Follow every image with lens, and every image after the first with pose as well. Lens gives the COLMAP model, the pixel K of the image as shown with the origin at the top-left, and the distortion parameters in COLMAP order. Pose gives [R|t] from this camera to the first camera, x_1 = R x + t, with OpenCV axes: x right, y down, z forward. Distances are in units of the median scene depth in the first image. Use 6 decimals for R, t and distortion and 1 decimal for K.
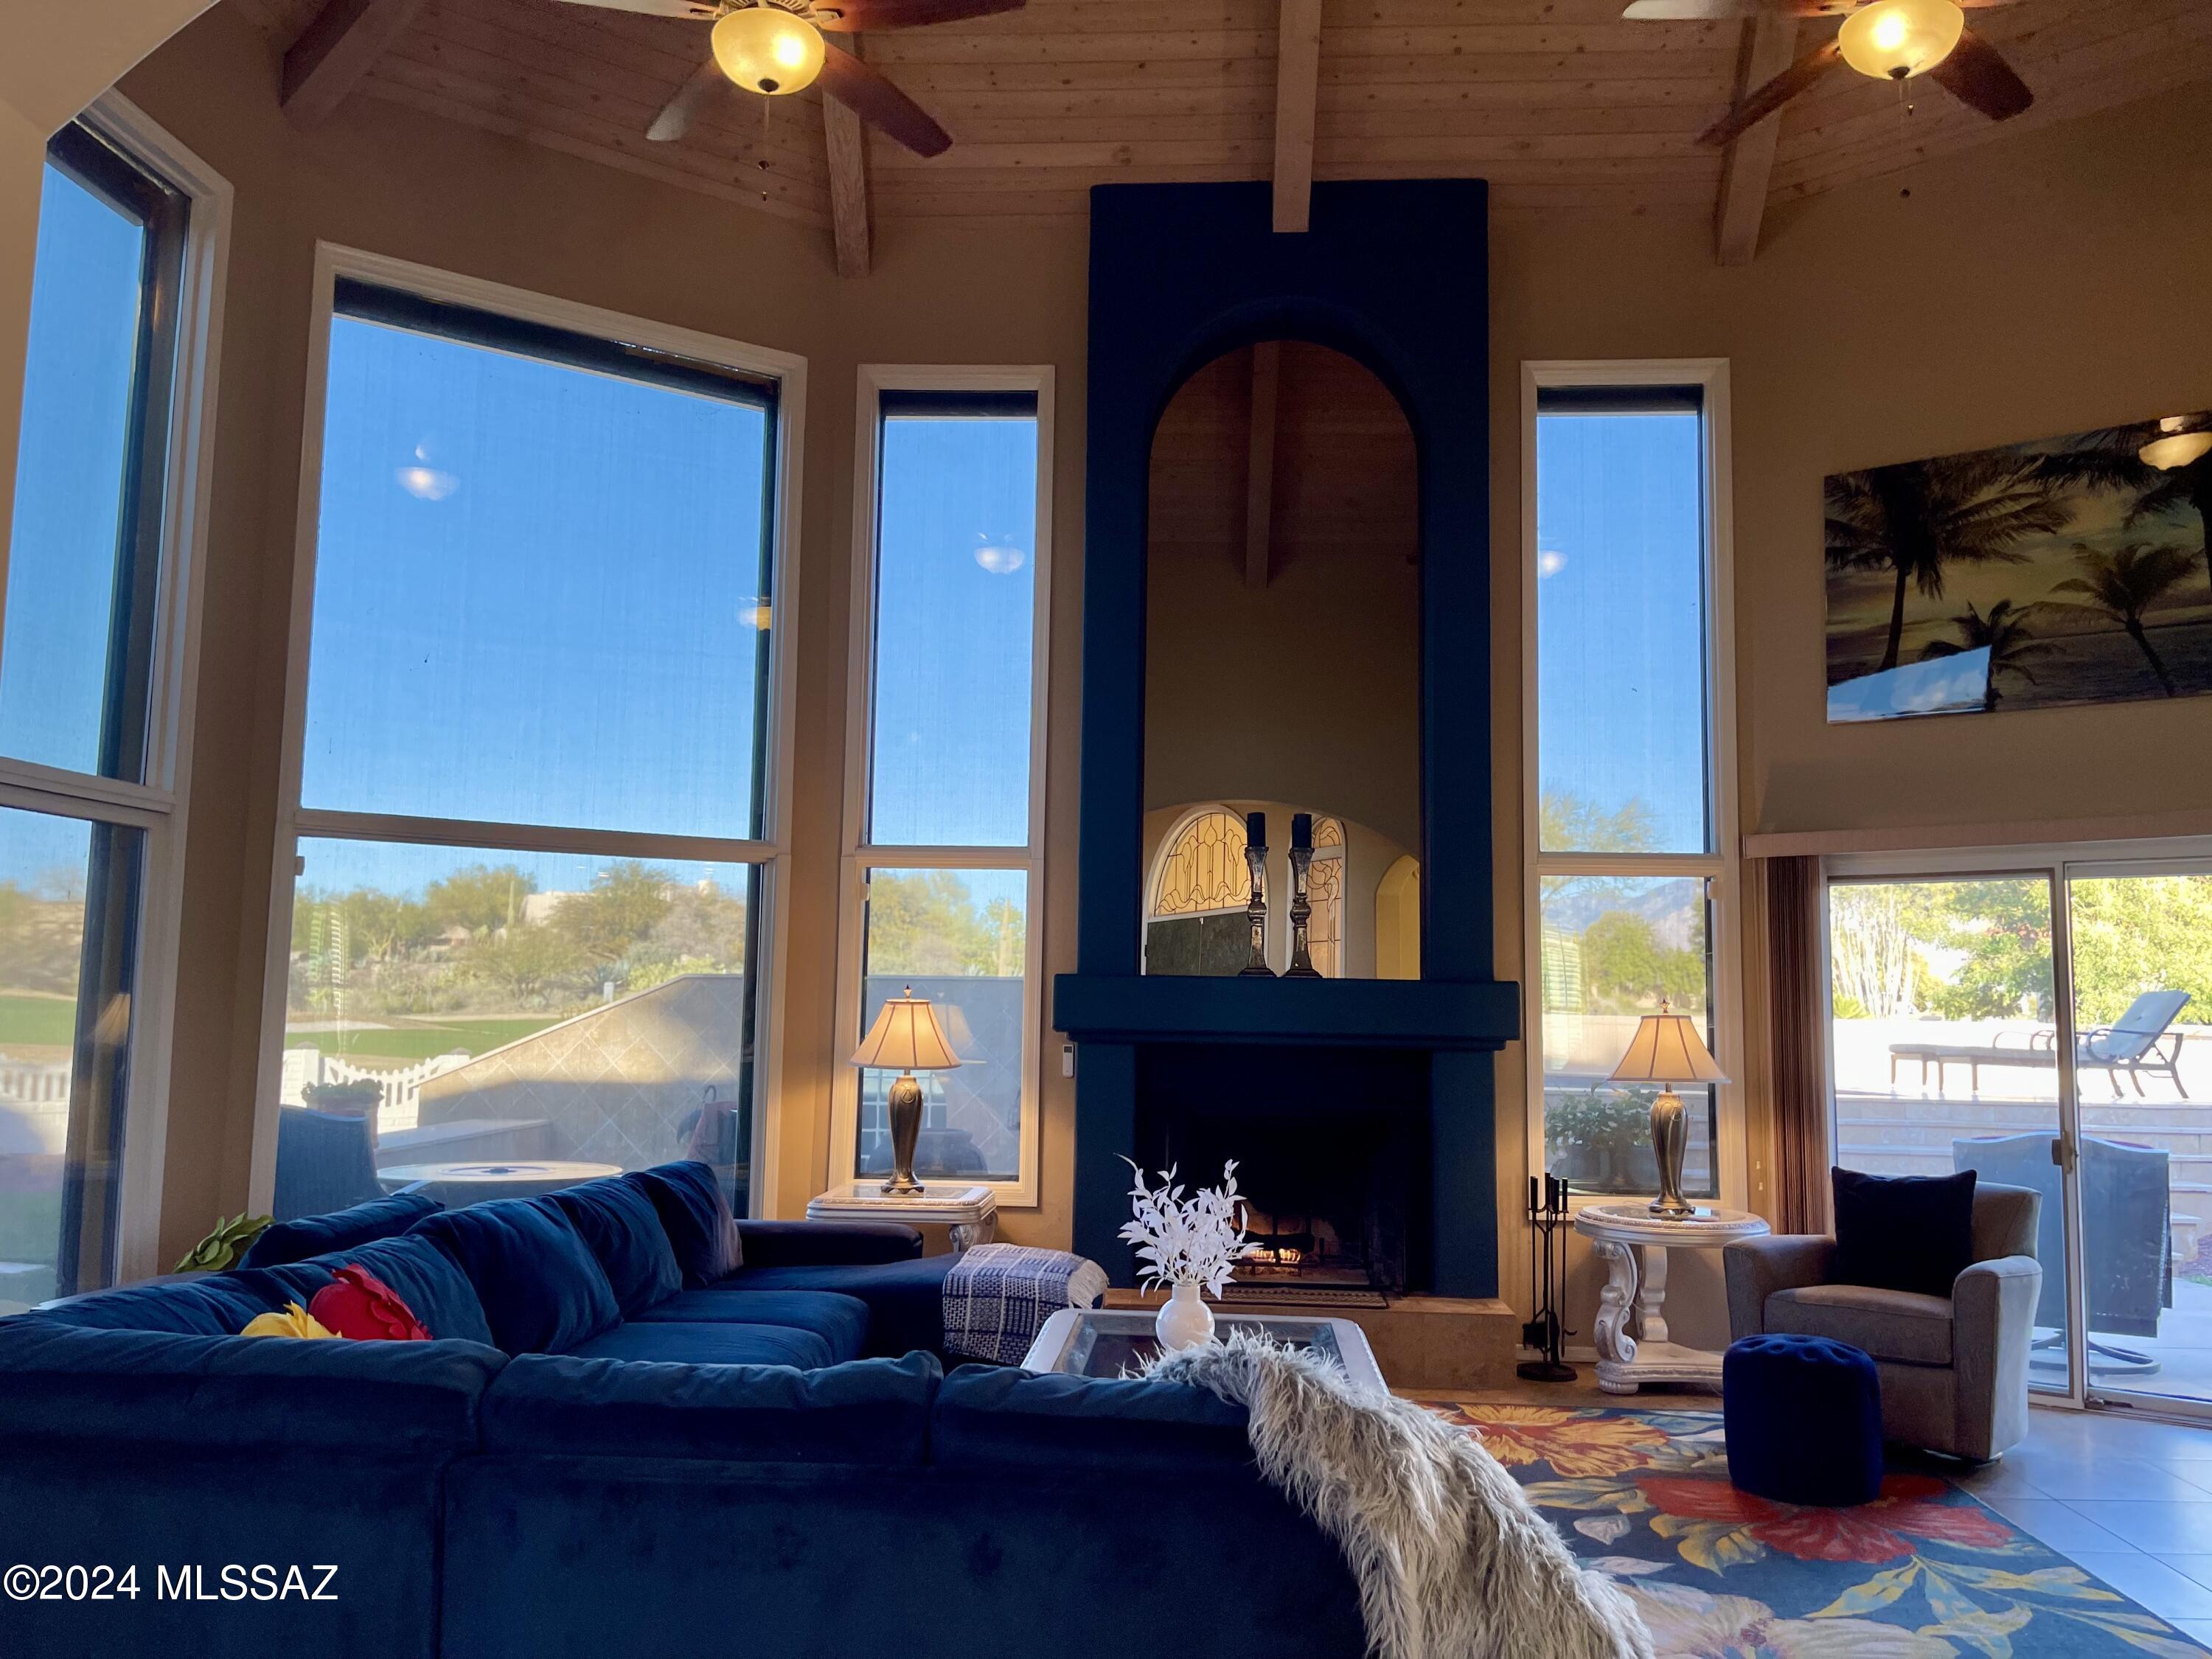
lens RADIAL K [[1669.1, 0, 1105.1], [0, 1669.1, 824.0], [0, 0, 1]] dist [0.053300, -0.055290]
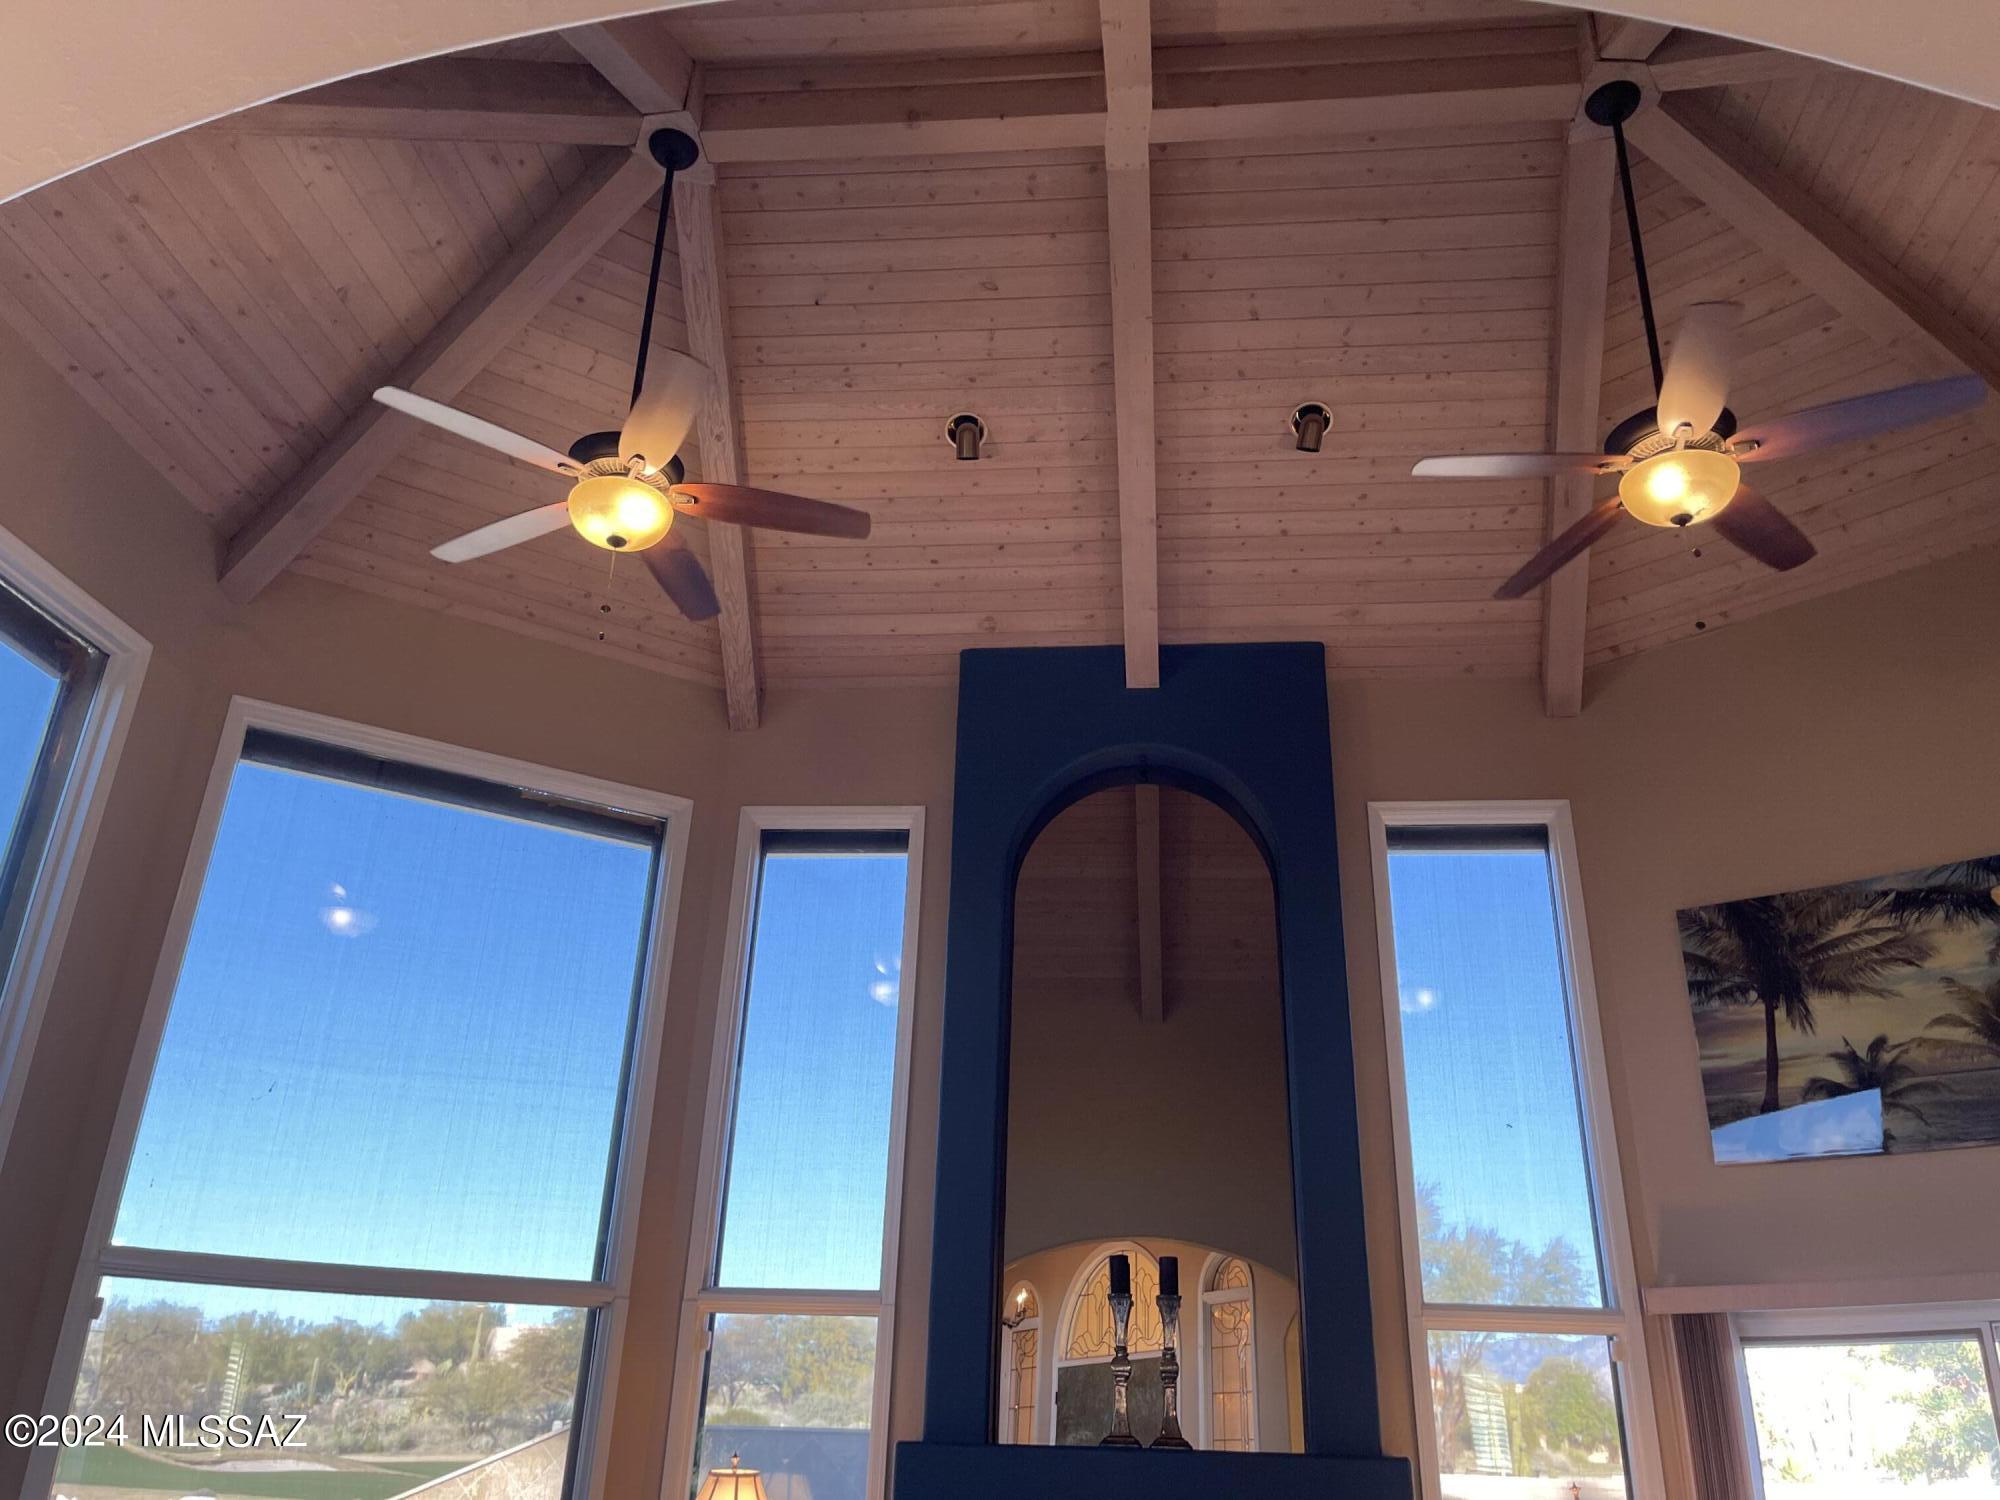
lens RADIAL K [[1509.1, 0, 994.6], [0, 1509.1, 757.1], [0, 0, 1]] dist [0.053300, -0.055290]
pose [[0.999343, -0.002942, -0.036131, 0.051101], [-0.008542, 0.949522, -0.313583, -0.004231], [0.035230, 0.313685, 0.948873, 0.089201]]
